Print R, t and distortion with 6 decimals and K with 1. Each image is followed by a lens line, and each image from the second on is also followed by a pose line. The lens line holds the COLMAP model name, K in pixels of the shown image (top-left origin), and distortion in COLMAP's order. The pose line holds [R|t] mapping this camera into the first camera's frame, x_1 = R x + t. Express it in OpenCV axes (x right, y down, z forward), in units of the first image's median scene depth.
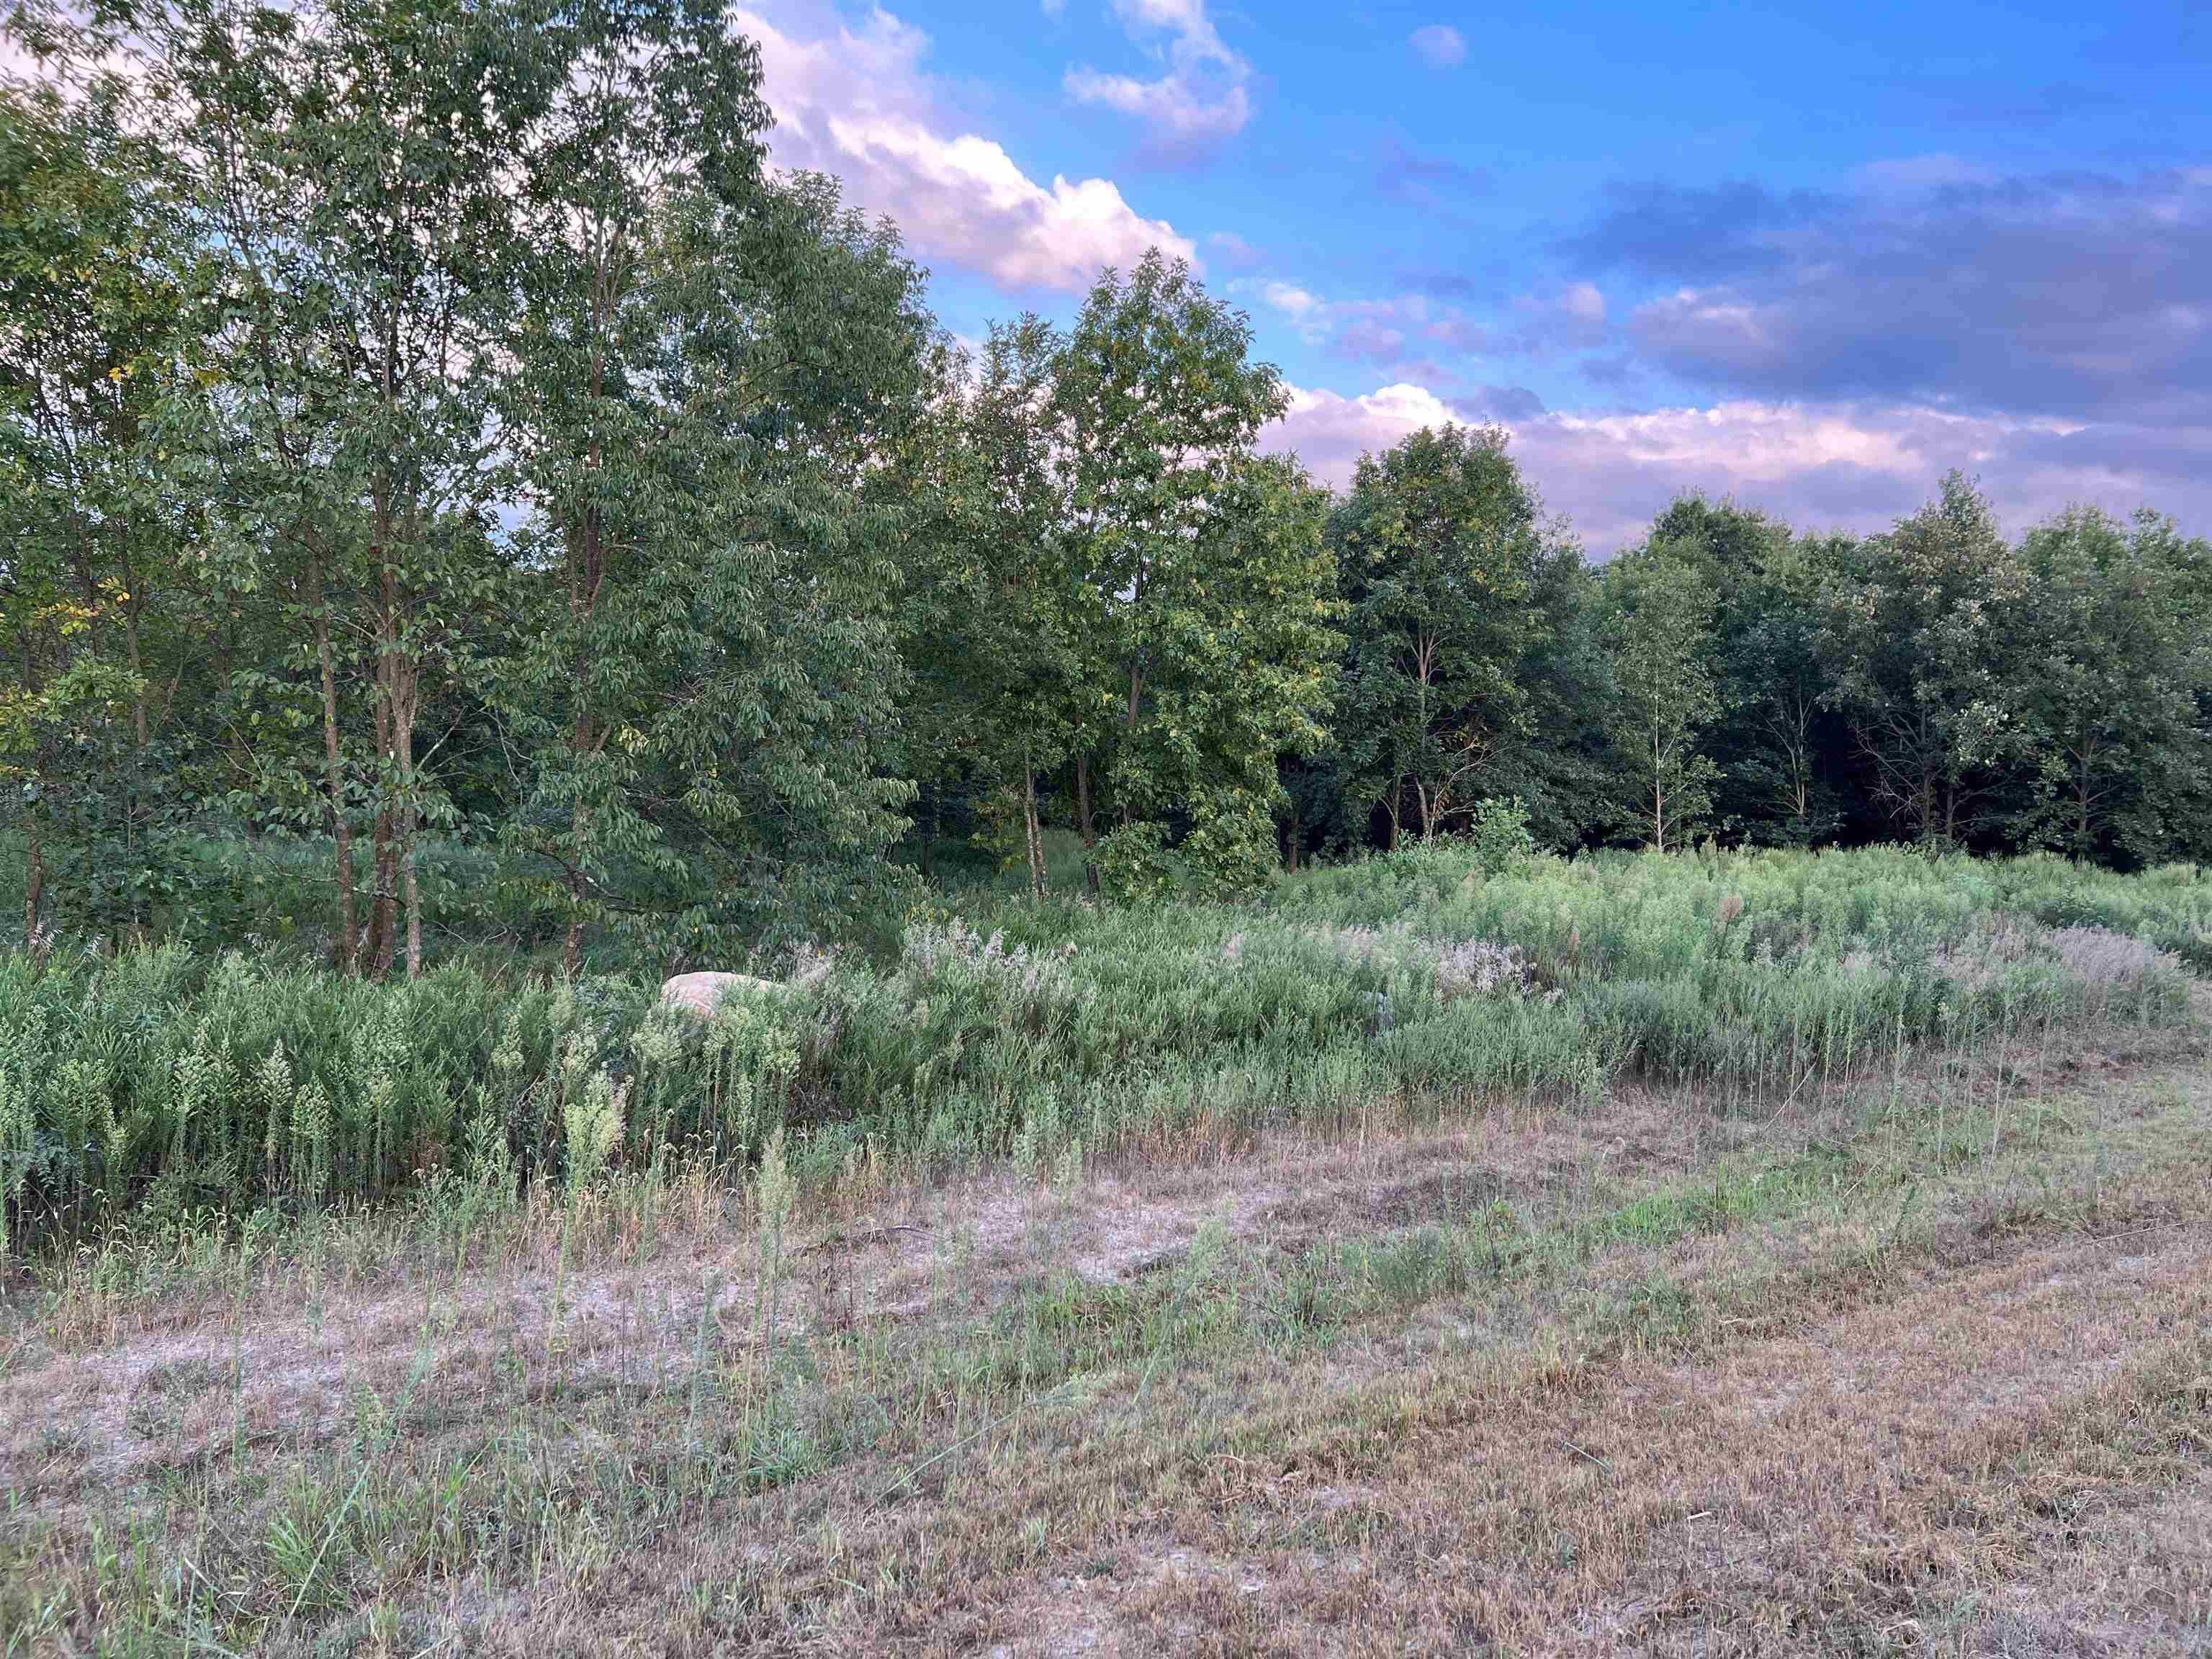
lens RADIAL K [[1661.7, 0, 1101.5], [0, 1661.7, 824.1], [0, 0, 1]] dist [0.050658, -0.006433]
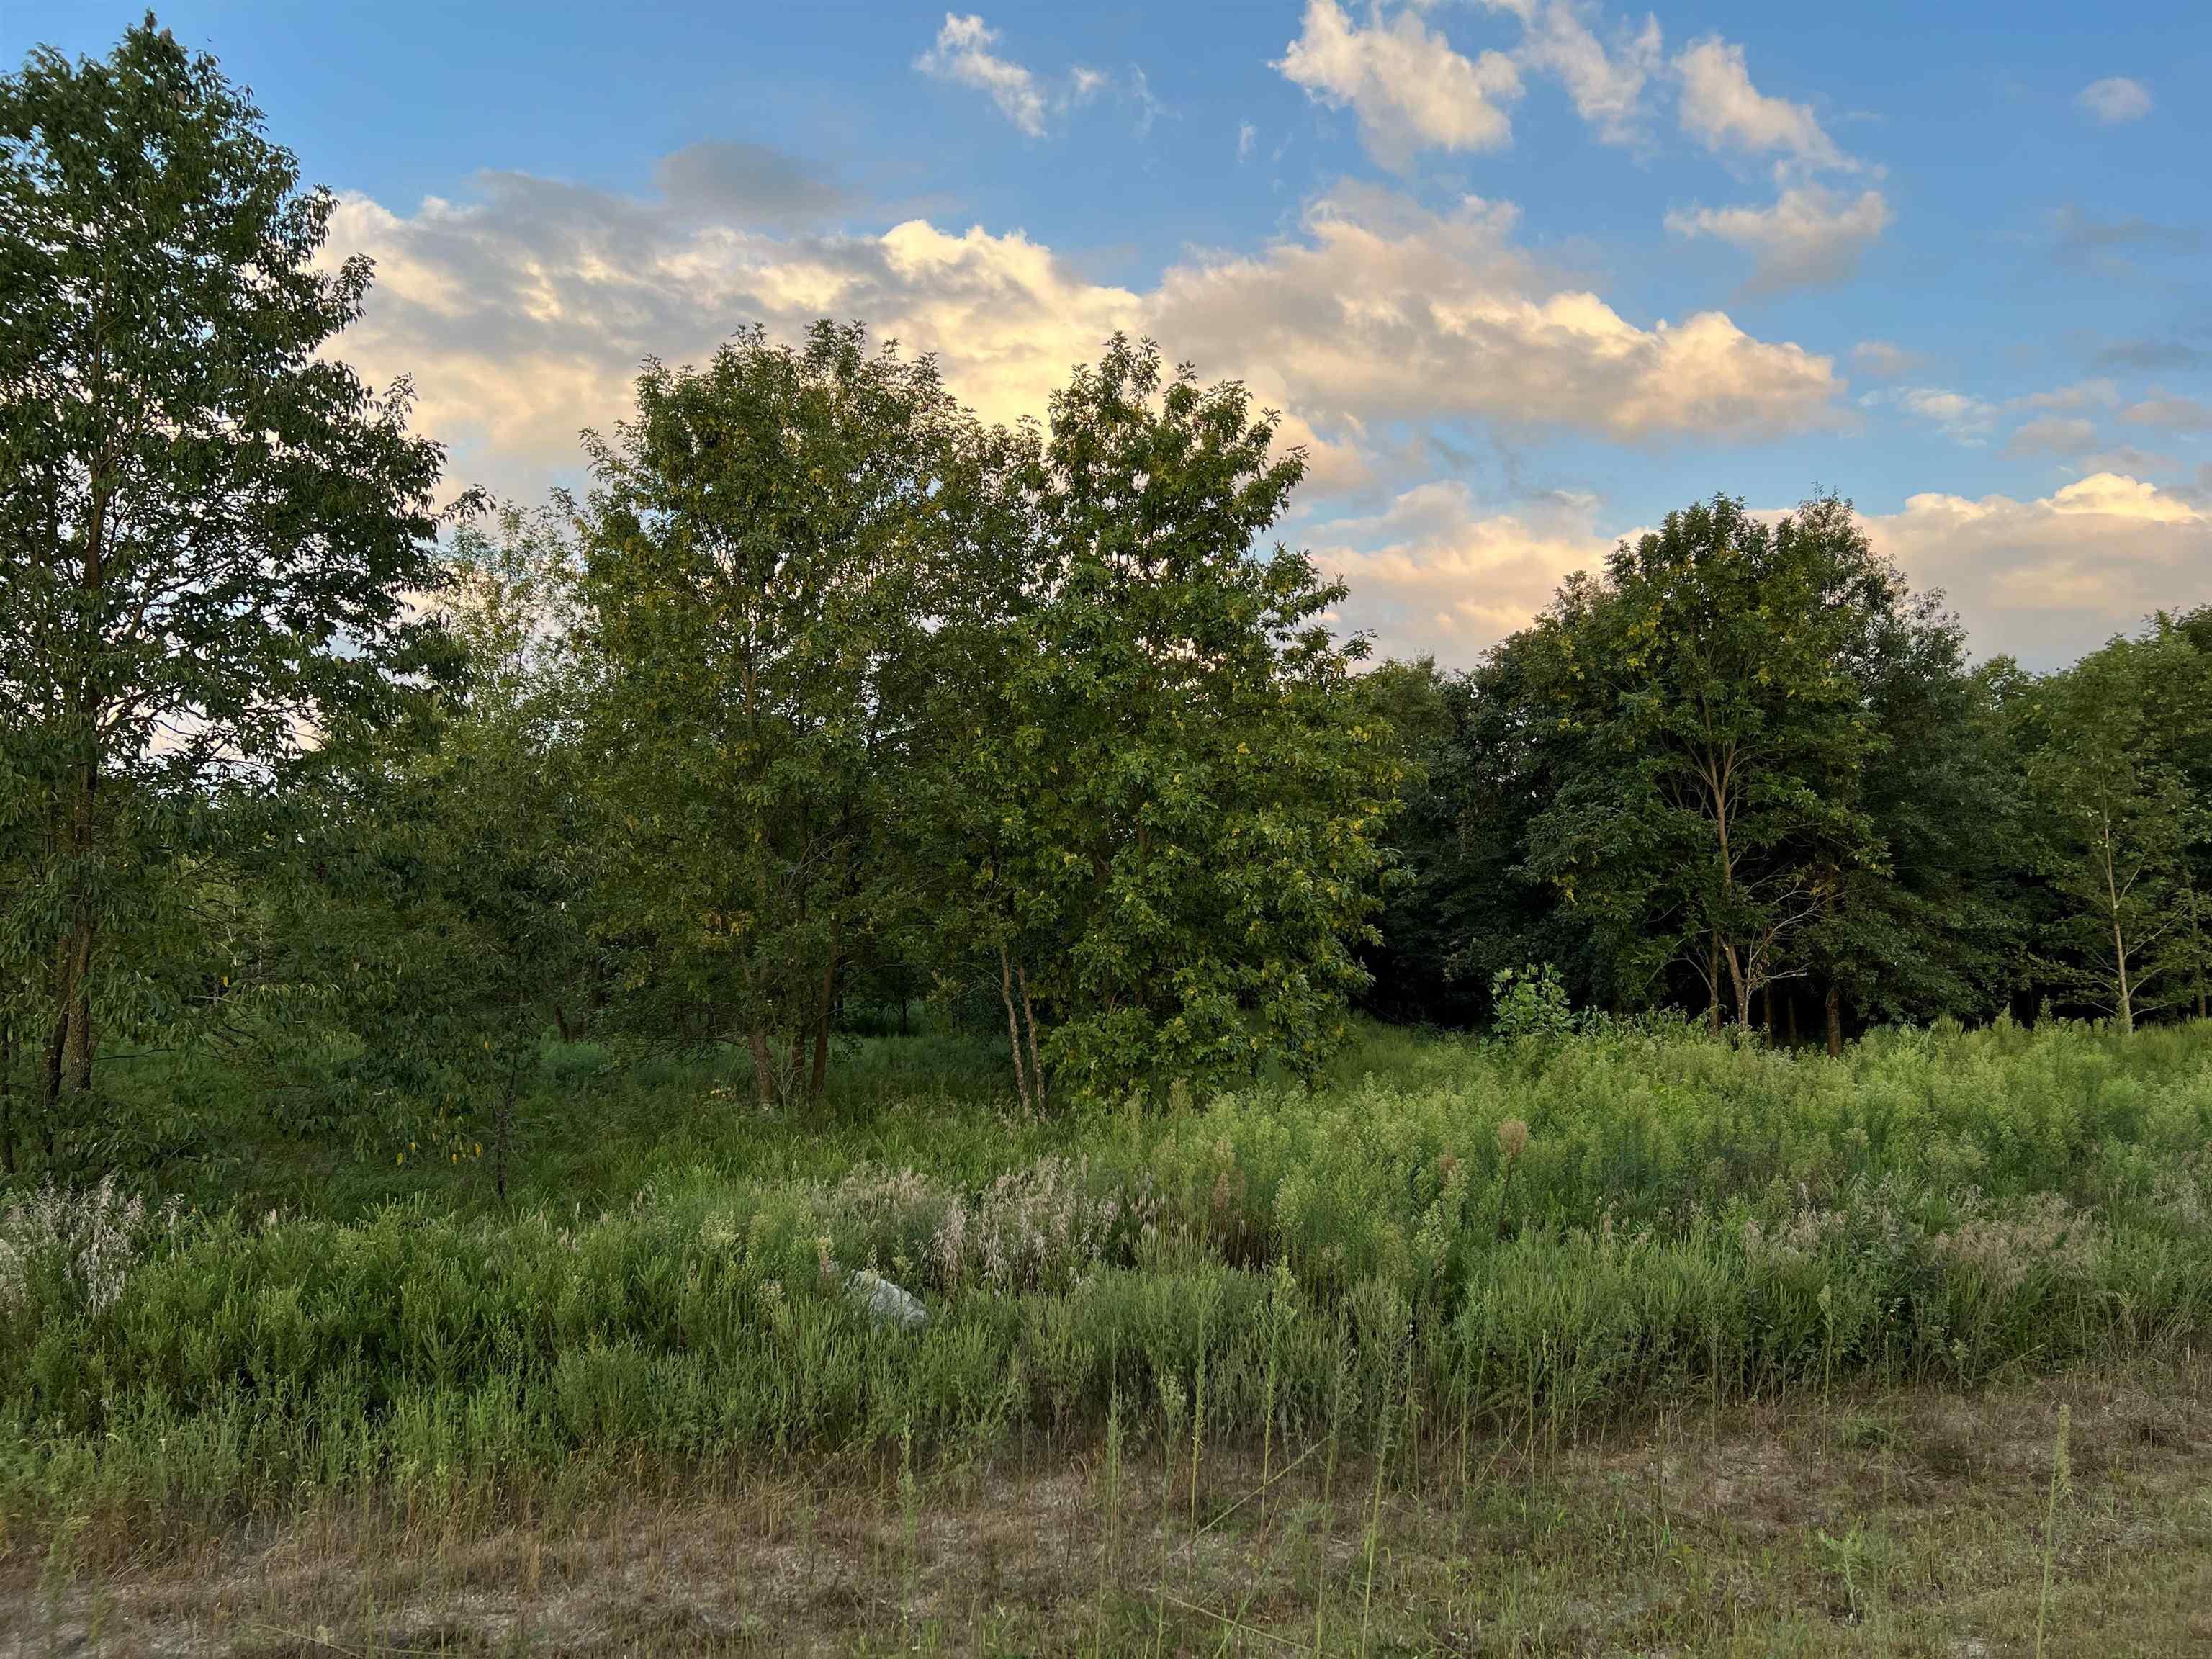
lens RADIAL K [[1661.7, 0, 1101.5], [0, 1661.7, 824.1], [0, 0, 1]] dist [0.050658, -0.006433]
pose [[0.930541, -0.059051, -0.361395, 0.204092], [0.022733, 0.994324, -0.103936, -0.004299], [0.365481, 0.088501, 0.926602, 0.149028]]
